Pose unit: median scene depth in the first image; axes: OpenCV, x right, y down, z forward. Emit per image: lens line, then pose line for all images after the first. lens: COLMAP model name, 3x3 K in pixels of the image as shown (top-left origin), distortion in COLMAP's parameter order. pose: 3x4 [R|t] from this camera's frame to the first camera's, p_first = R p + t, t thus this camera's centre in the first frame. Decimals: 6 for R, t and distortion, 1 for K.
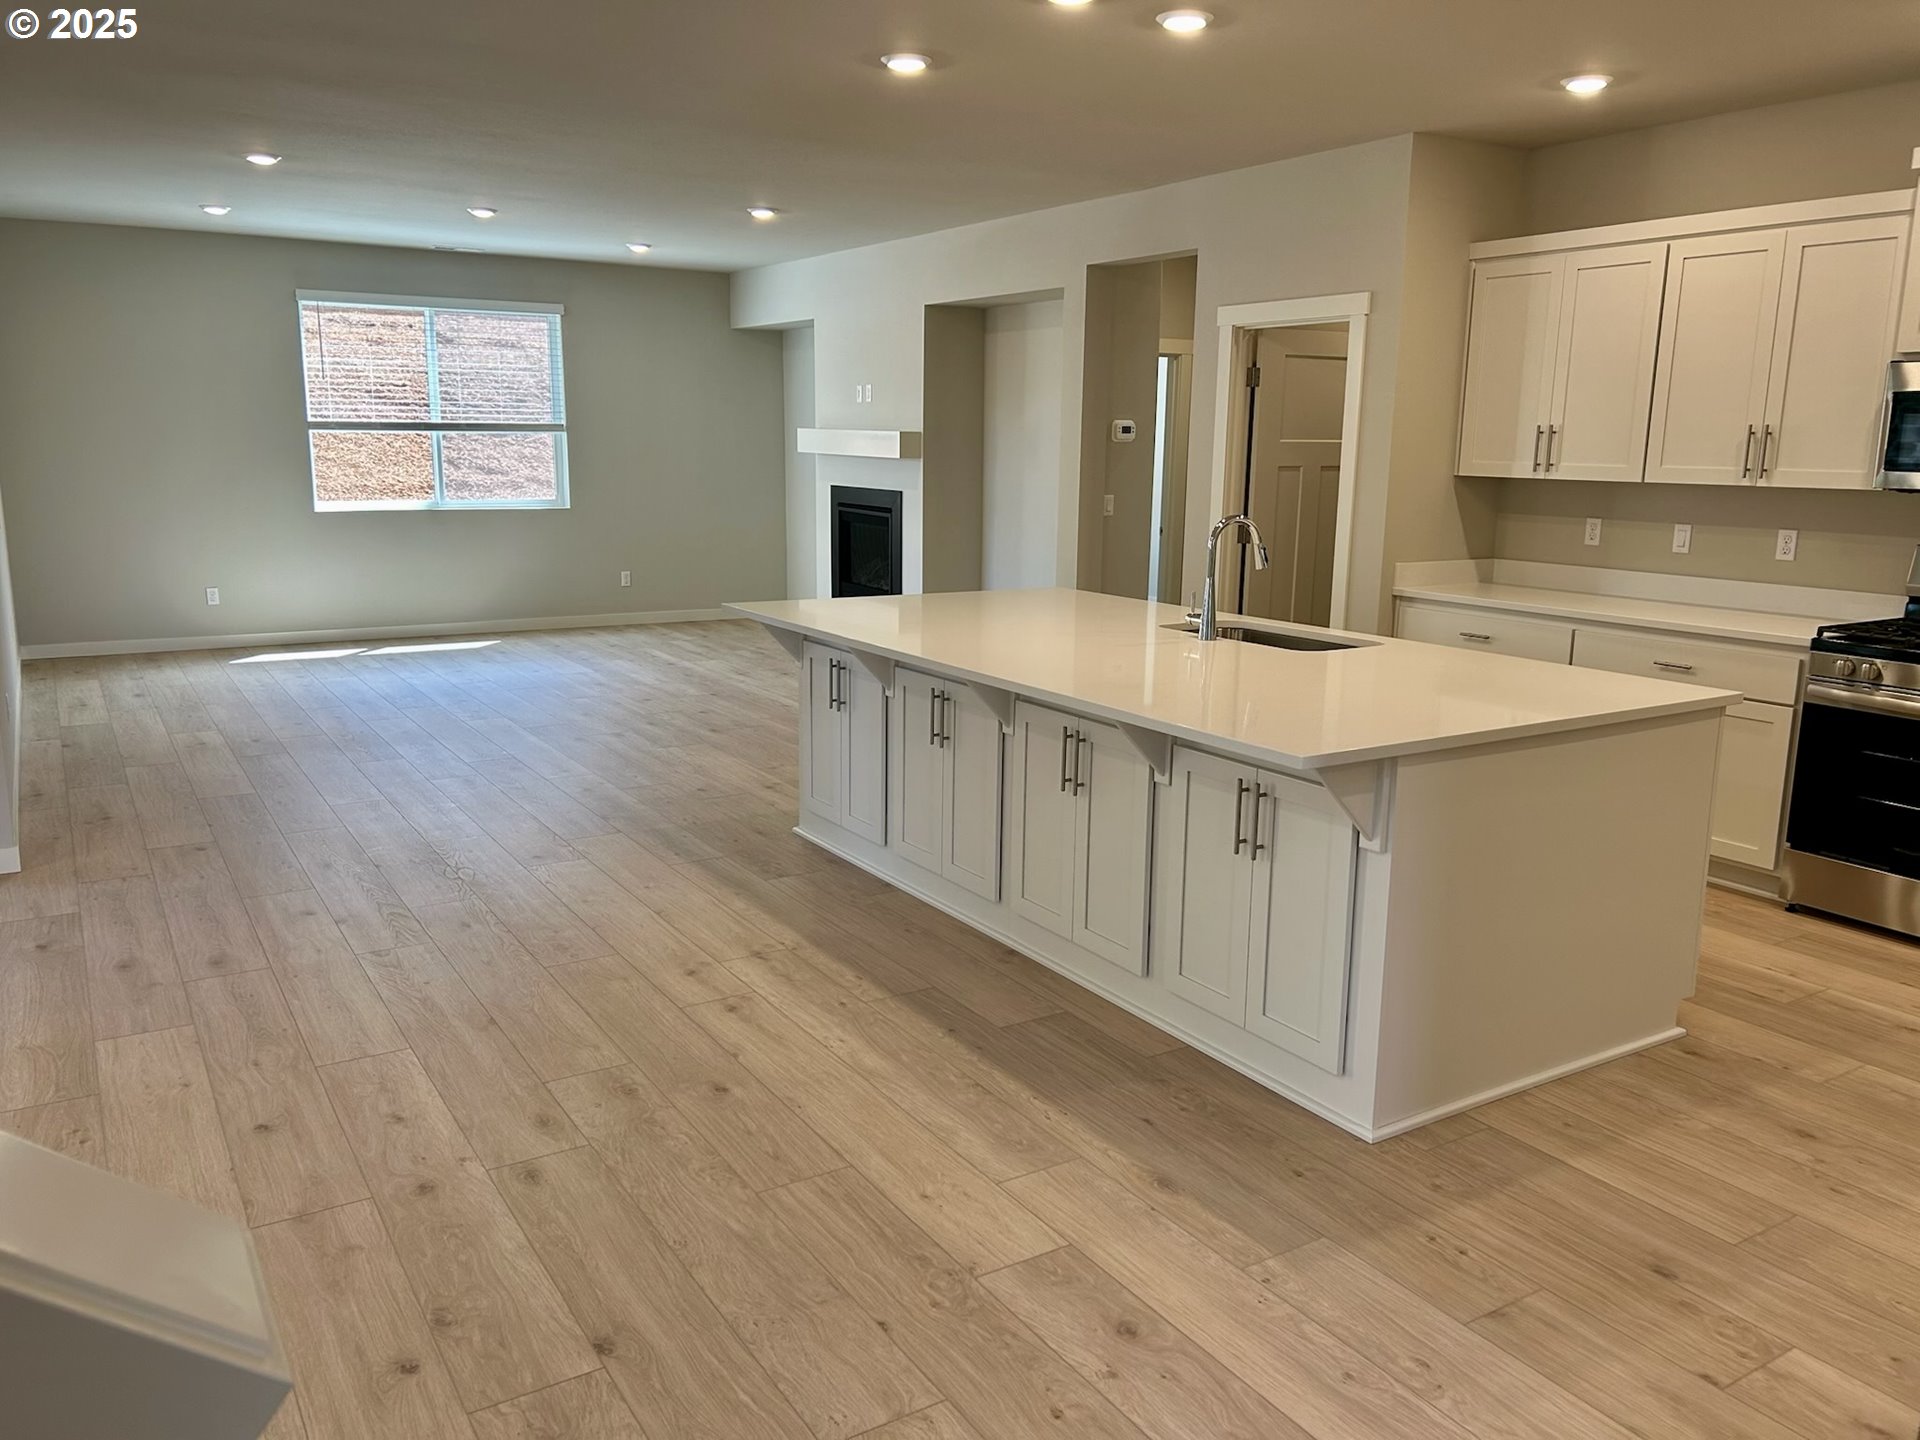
lens RADIAL K [[1451.2, 0, 972.7], [0, 1451.2, 725.3], [0, 0, 1]] dist [0.044282, -0.029343]
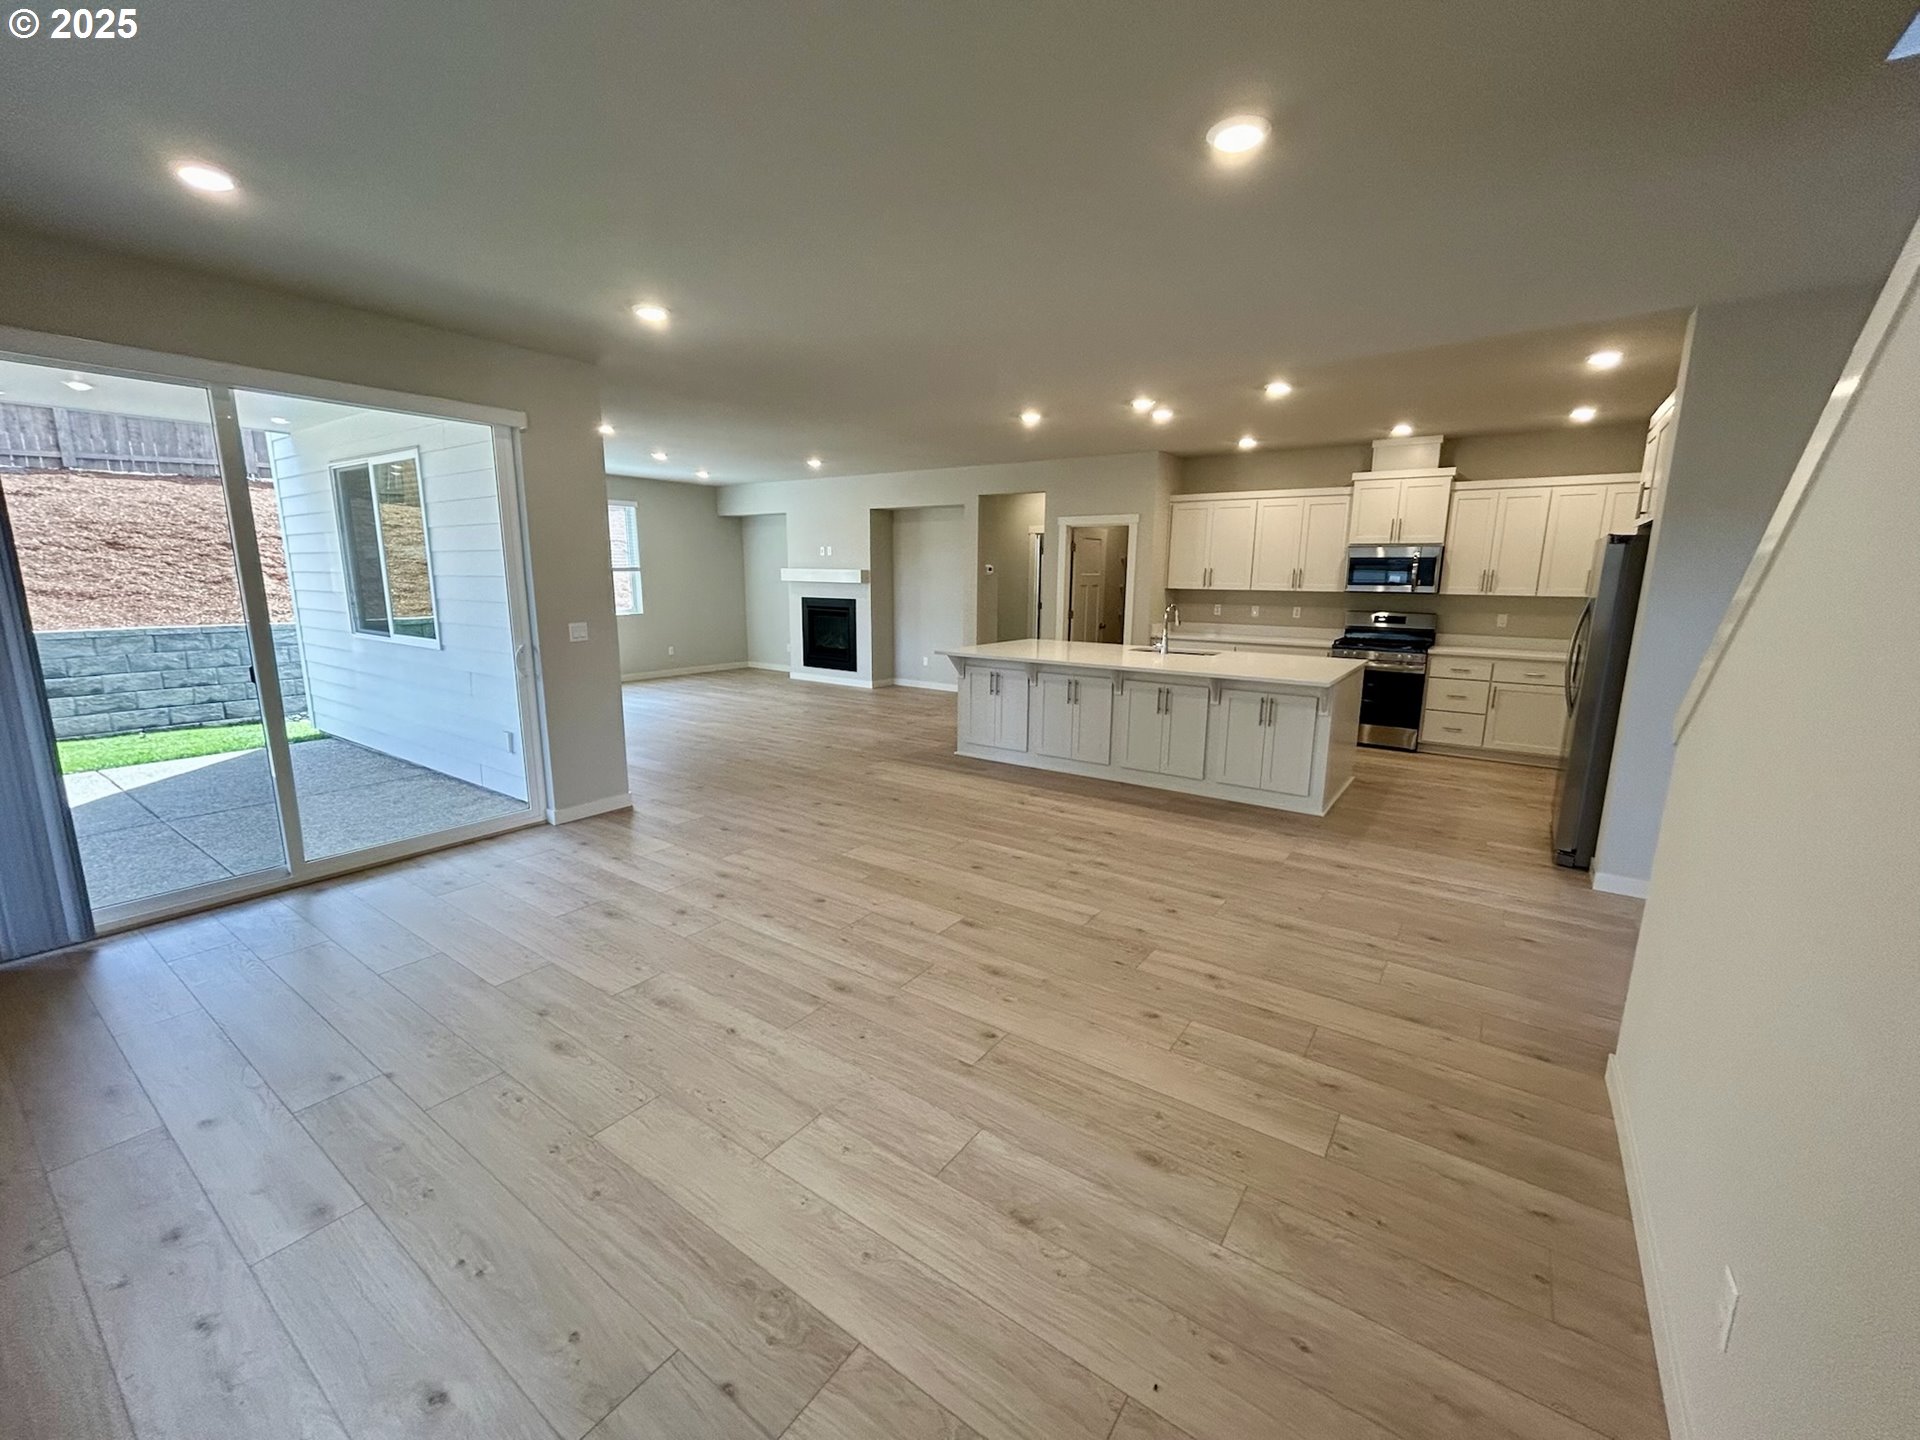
lens RADIAL K [[784.6, 0, 963.2], [0, 784.6, 725.0], [0, 0, 1]] dist [-0.000890, 0.000519]
pose [[0.921682, -0.080500, 0.379503, -0.690831], [0.080163, 0.996642, 0.016719, 0.013621], [-0.379574, 0.015013, 0.925039, -0.129748]]
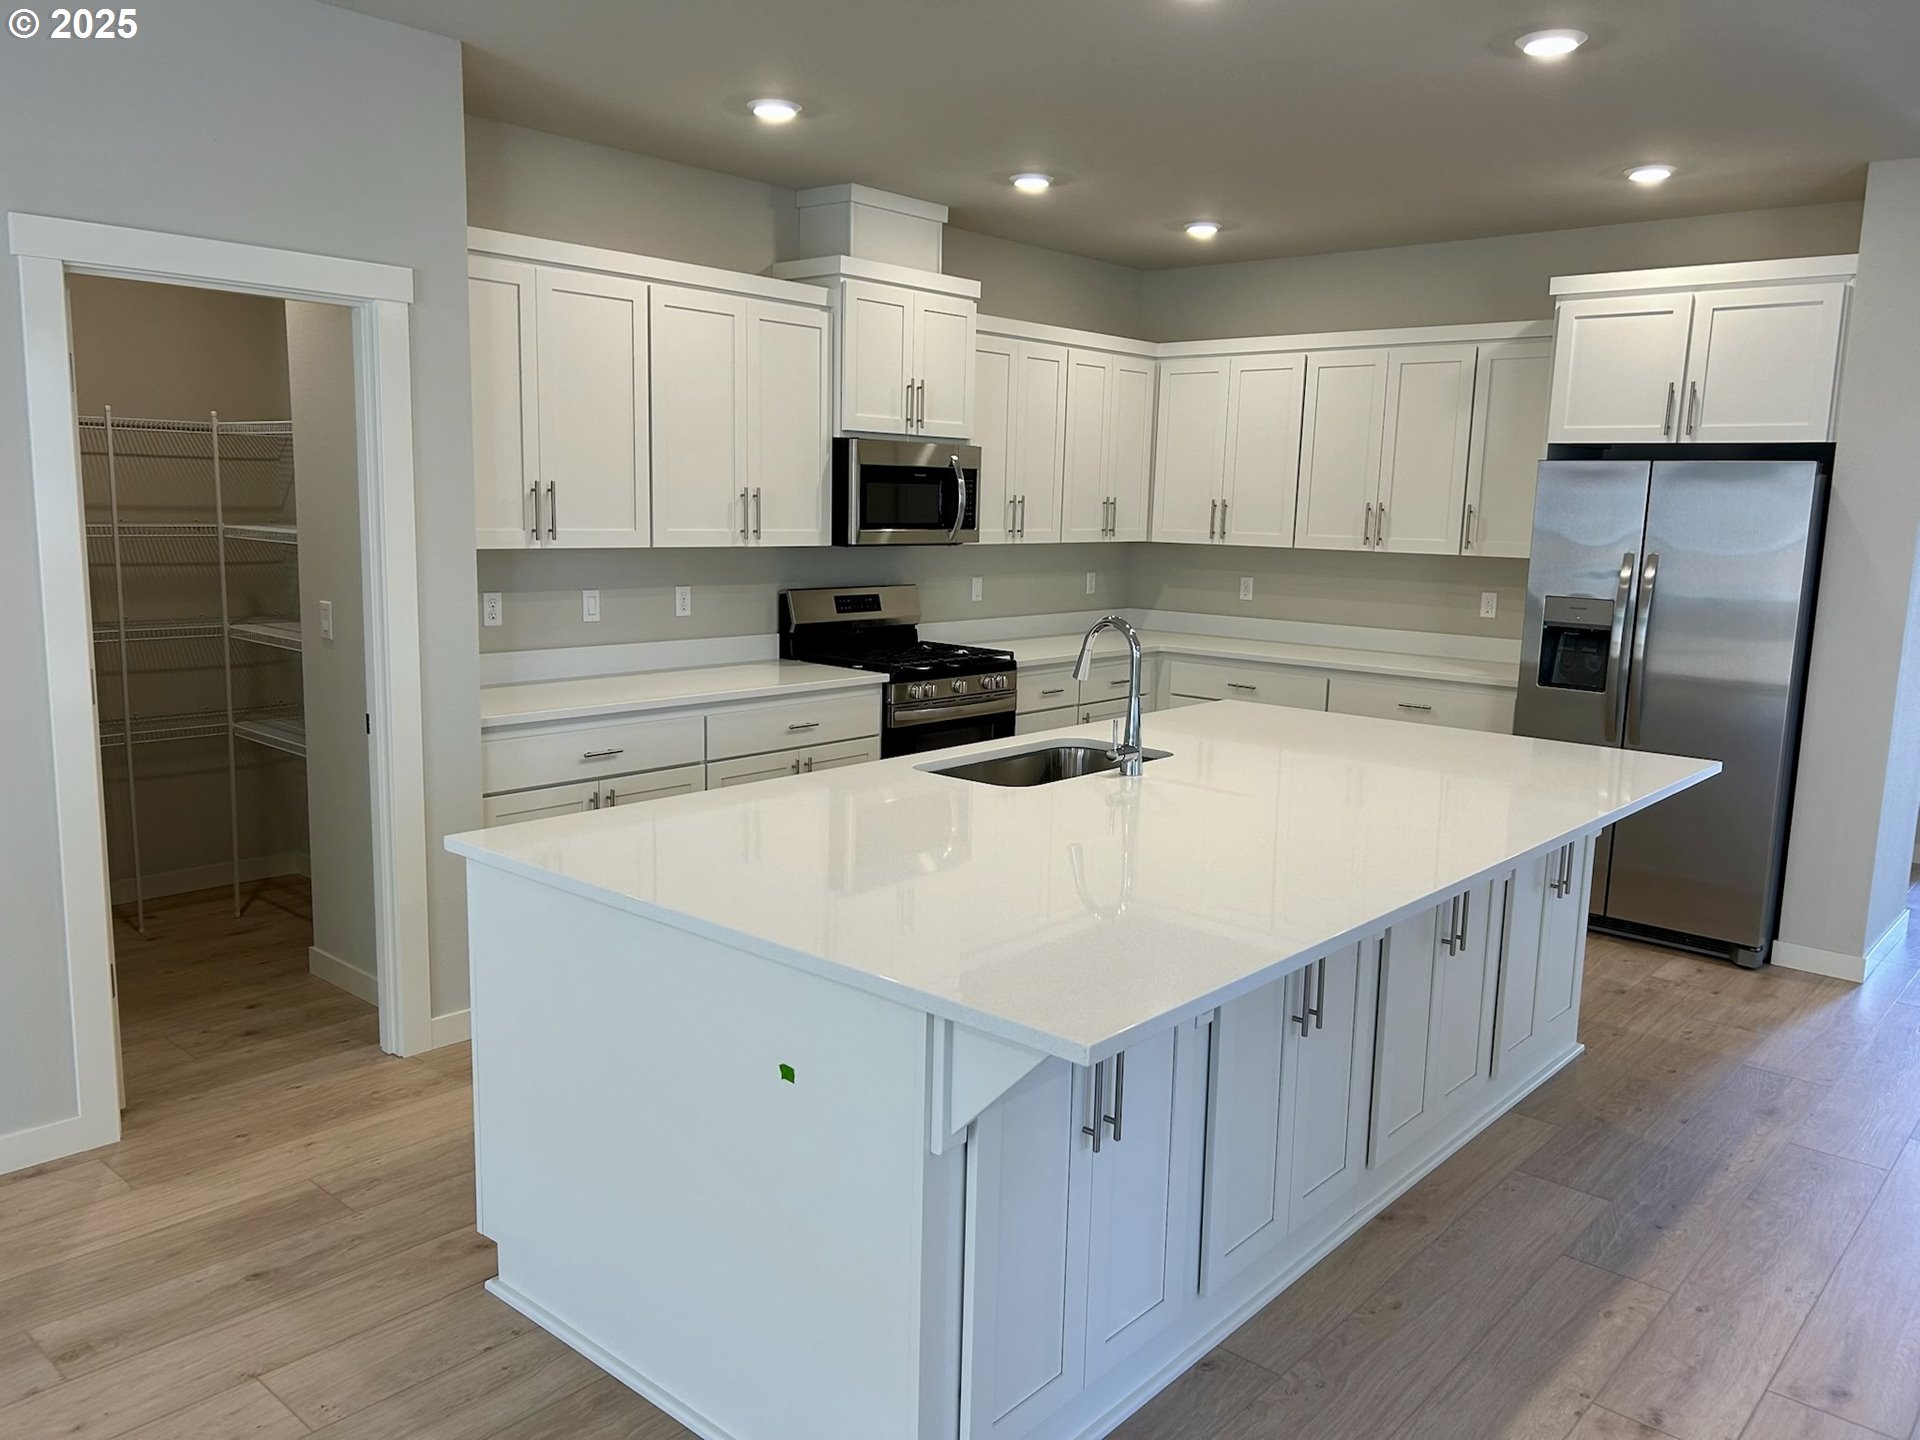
lens RADIAL K [[1451.2, 0, 956.6], [0, 1451.2, 716.1], [0, 0, 1]] dist [0.044282, -0.029343]
pose [[-0.281412, -0.162234, 0.945773, -0.549511], [0.163485, 0.963089, 0.213849, -0.271827], [-0.945558, 0.214800, -0.244502, 1.275241]]
